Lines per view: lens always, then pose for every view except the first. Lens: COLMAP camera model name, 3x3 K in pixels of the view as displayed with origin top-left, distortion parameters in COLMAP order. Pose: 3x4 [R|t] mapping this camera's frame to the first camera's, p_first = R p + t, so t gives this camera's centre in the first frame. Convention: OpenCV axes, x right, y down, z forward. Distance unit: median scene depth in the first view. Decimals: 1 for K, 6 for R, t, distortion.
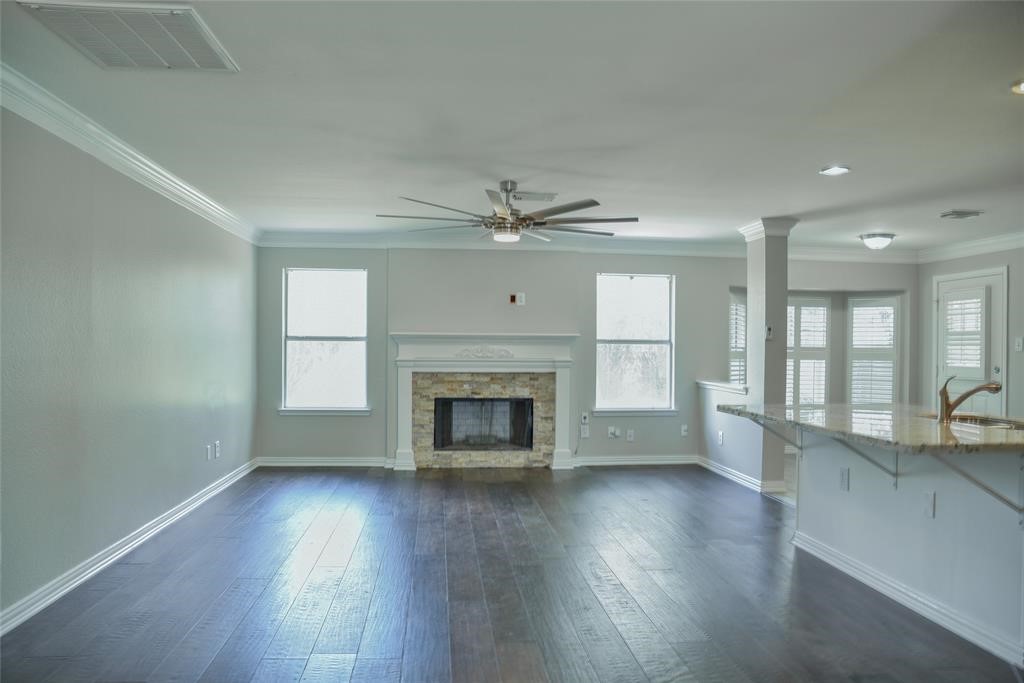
lens RADIAL K [[702.6, 0, 504.9], [0, 702.6, 350.2], [0, 0, 1]] dist [-0.120867, 0.075500]
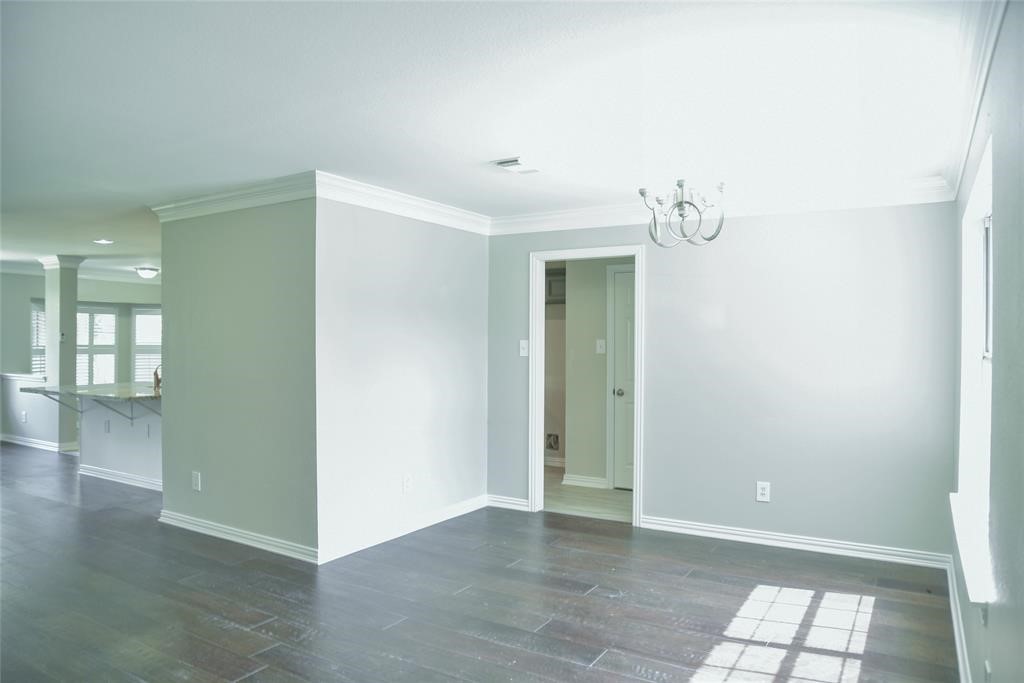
lens RADIAL K [[685.1, 0, 507.9], [0, 685.1, 346.3], [0, 0, 1]] dist [-0.052815, 0.006514]
pose [[0.599333, -0.011121, 0.800423, -0.151963], [0.002827, 0.999927, 0.011777, -0.018290], [-0.800495, -0.004795, 0.599320, -0.496875]]
